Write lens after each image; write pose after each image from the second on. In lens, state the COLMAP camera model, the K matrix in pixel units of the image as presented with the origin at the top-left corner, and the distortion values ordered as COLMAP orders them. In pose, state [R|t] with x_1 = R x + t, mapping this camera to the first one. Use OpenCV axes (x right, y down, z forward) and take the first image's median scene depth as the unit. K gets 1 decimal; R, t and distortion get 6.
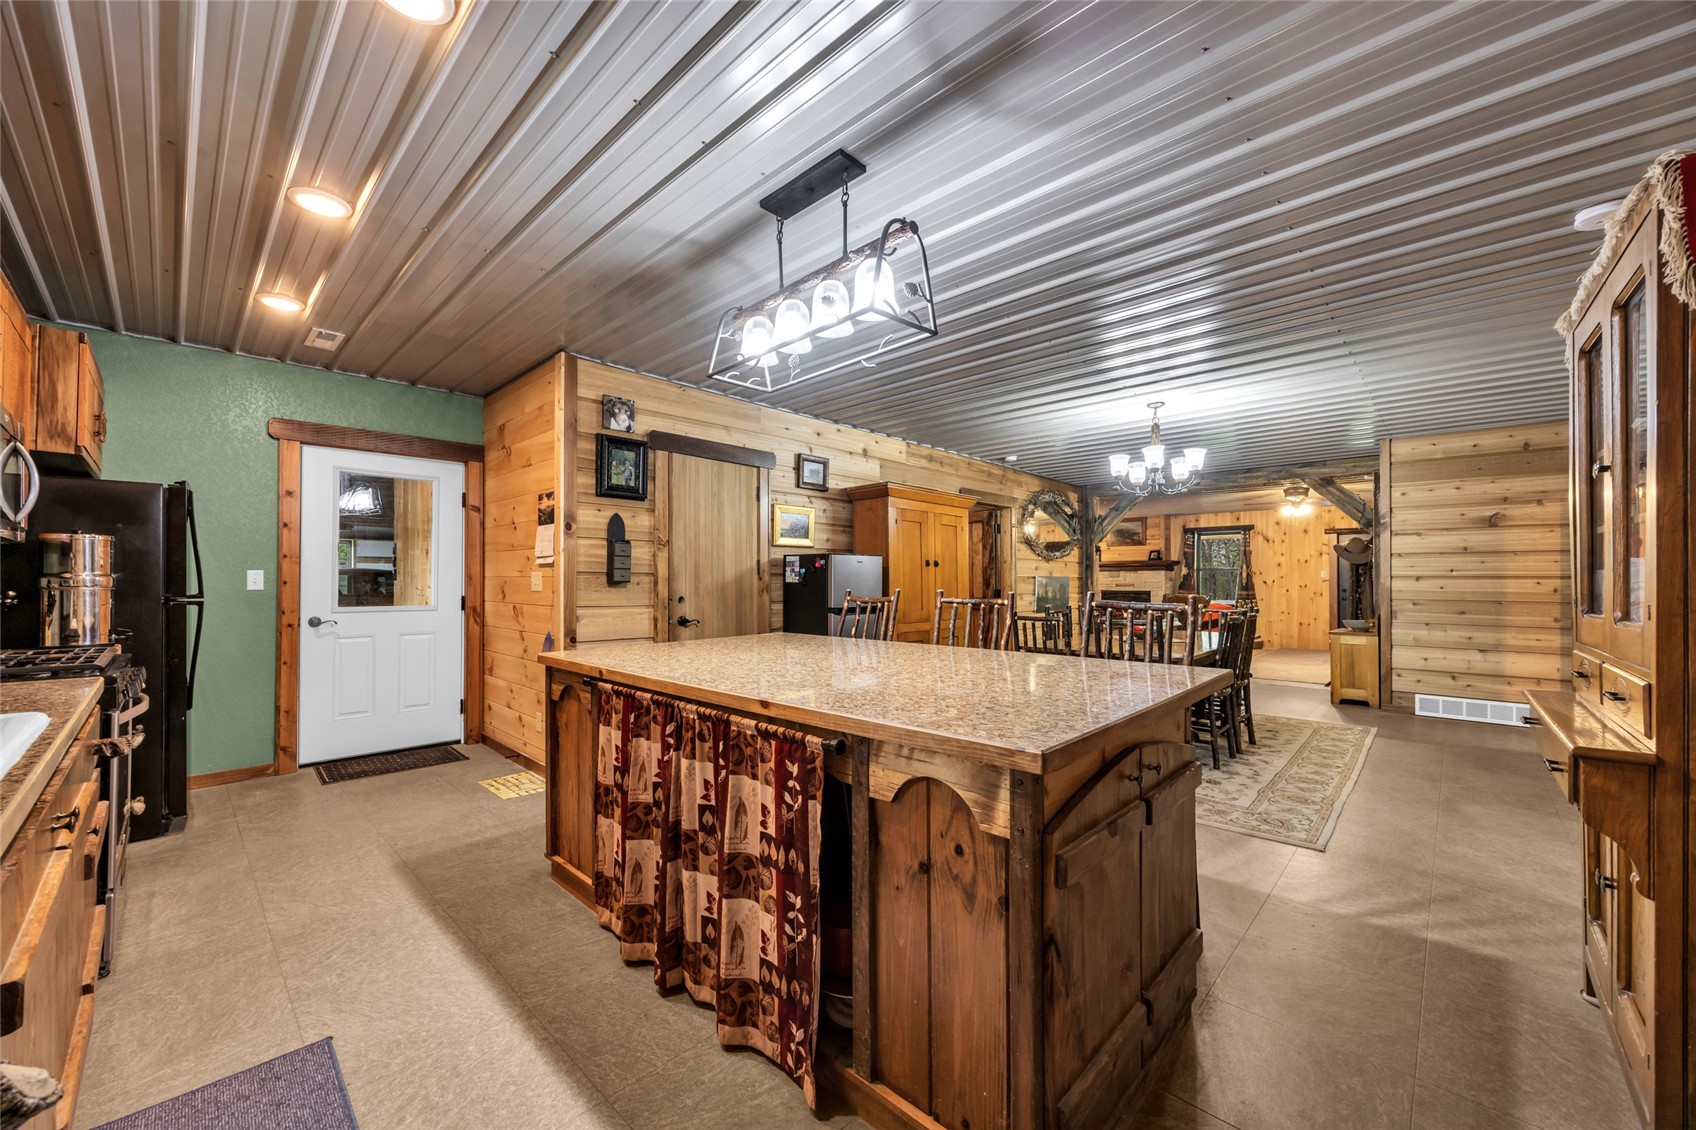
lens RADIAL K [[649.7, 0, 848.2], [0, 649.7, 573.6], [0, 0, 1]] dist [0.000784, -0.000379]
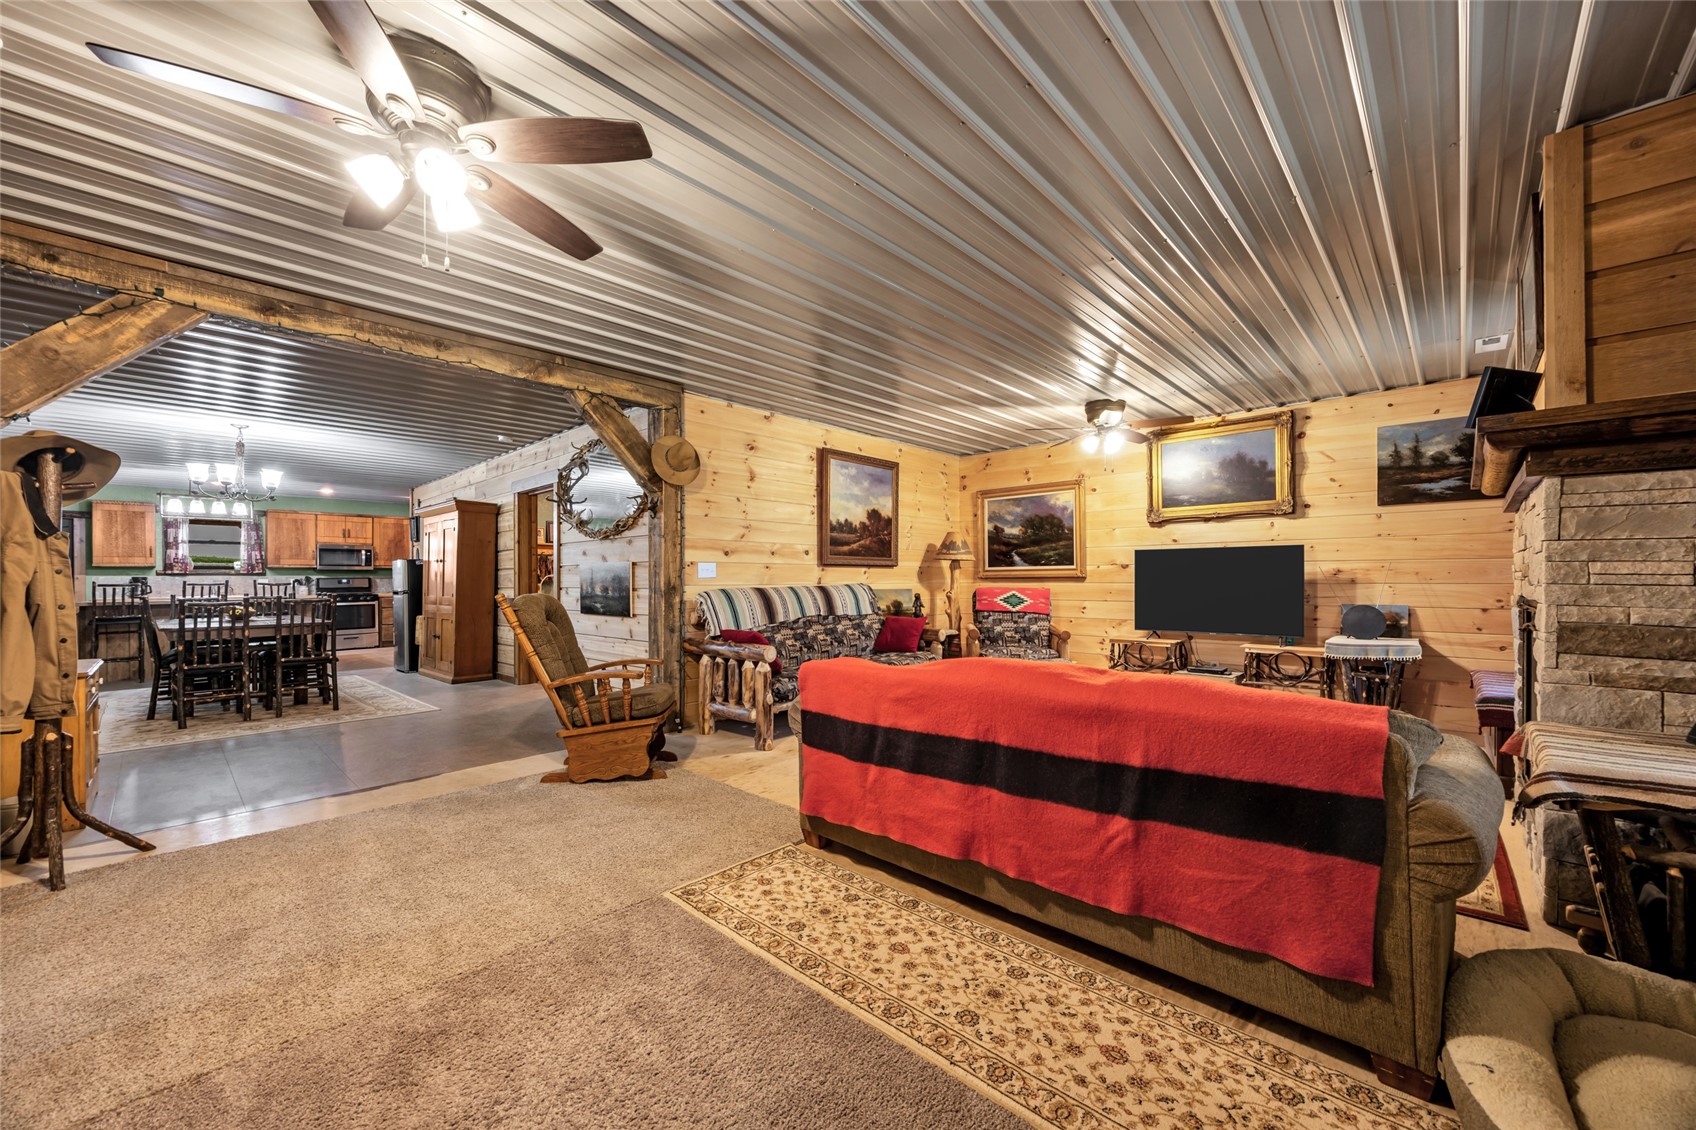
lens RADIAL K [[649.7, 0, 840.2], [0, 649.7, 572.4], [0, 0, 1]] dist [0.000784, -0.000379]
pose [[-0.009175, -0.012607, -0.999878, 1.351200], [0.016889, 0.999776, -0.012760, 0.036189], [0.999815, -0.017004, -0.008960, 1.718030]]
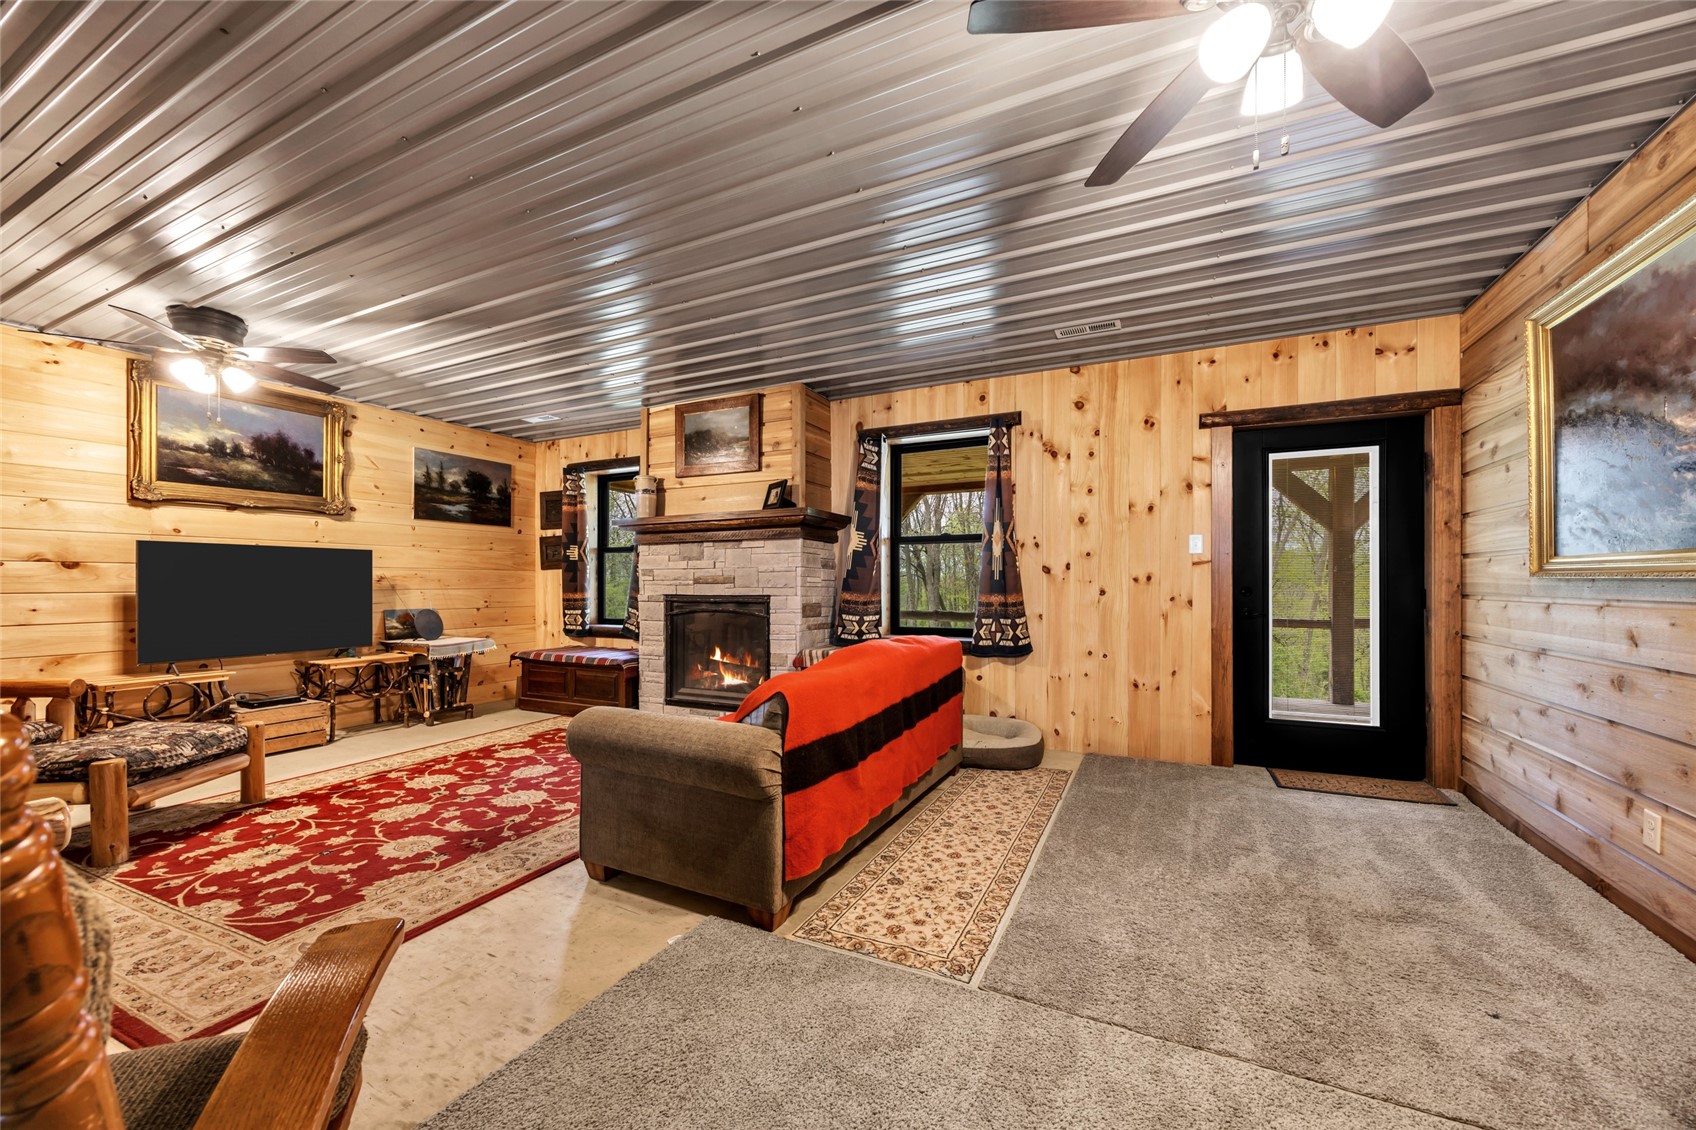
lens RADIAL K [[649.7, 0, 855.5], [0, 649.7, 577.8], [0, 0, 1]] dist [0.000784, -0.000379]
pose [[0.955310, -0.004115, 0.295576, 0.862667], [0.002537, 0.999980, 0.005720, 0.031435], [-0.295594, -0.004714, 0.955302, 1.367068]]
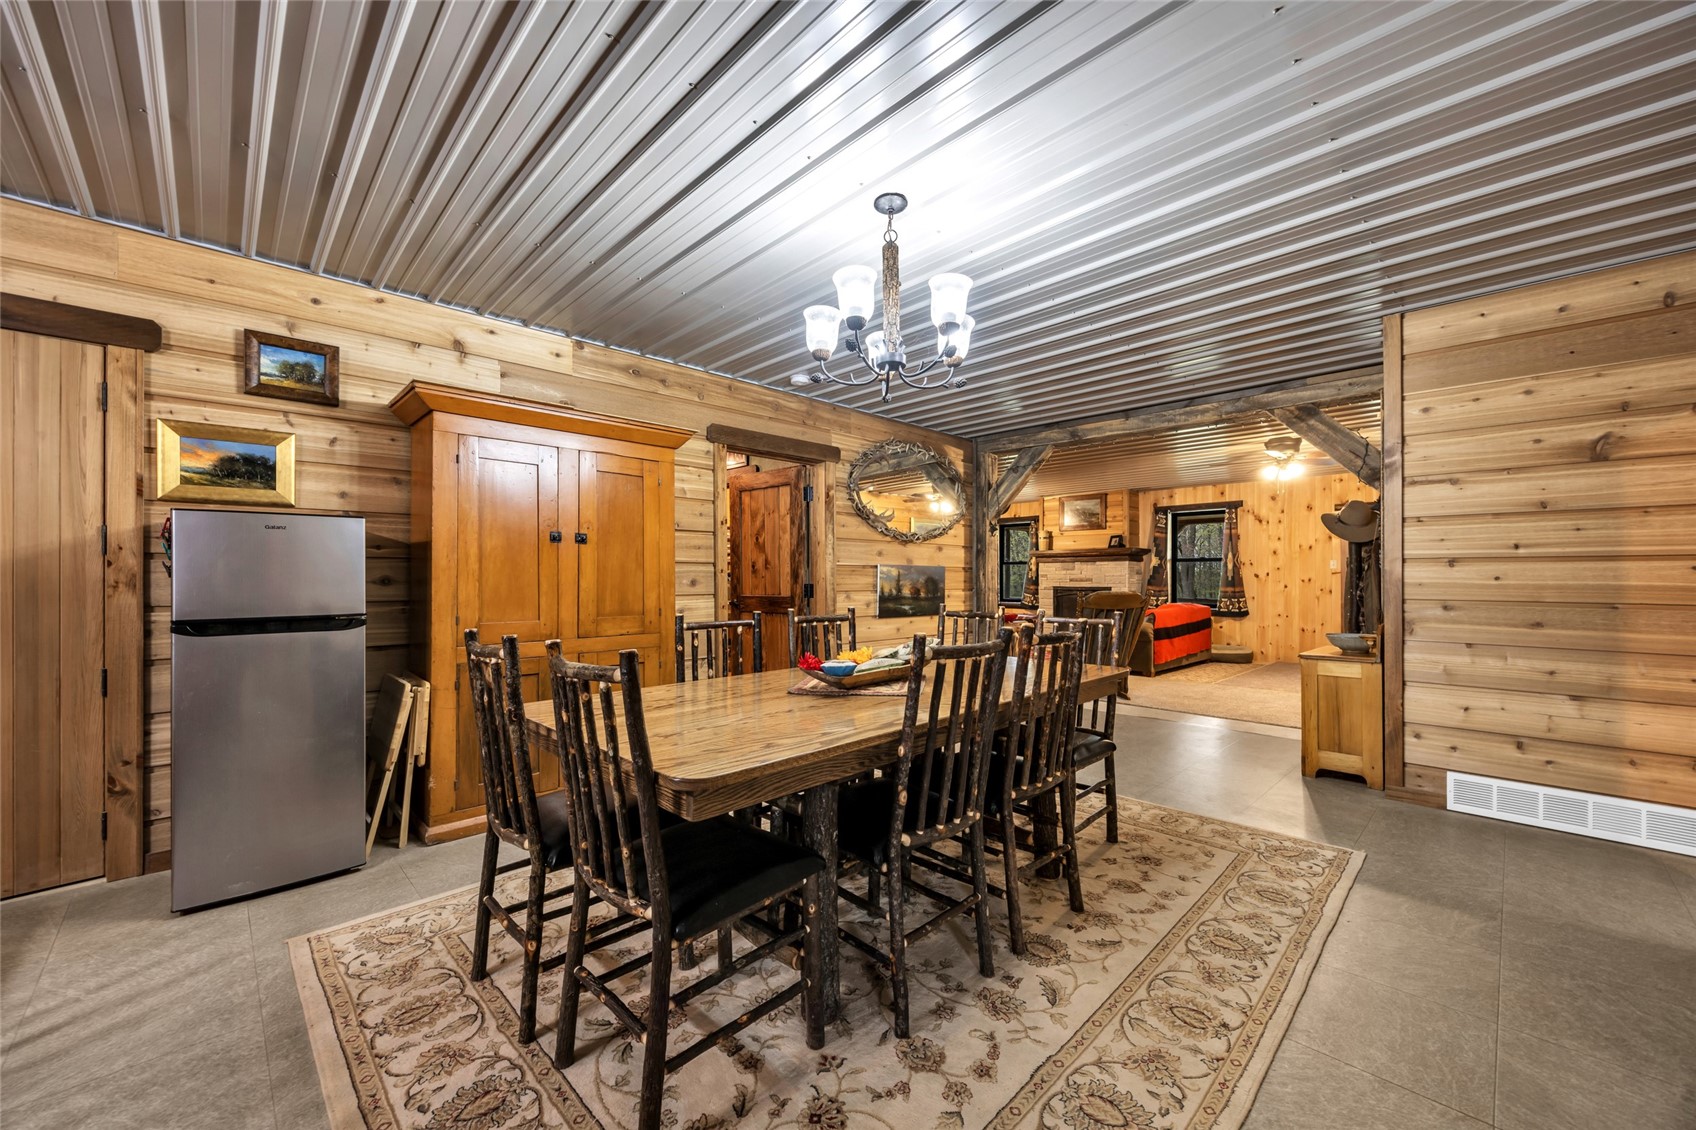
lens RADIAL K [[649.7, 0, 854.5], [0, 649.7, 575.3], [0, 0, 1]] dist [0.000784, -0.000379]
pose [[0.999175, -0.003455, -0.040456, 0.400597], [0.003695, 0.999976, 0.005850, 0.014131], [0.040435, -0.005995, 0.999164, 0.437641]]
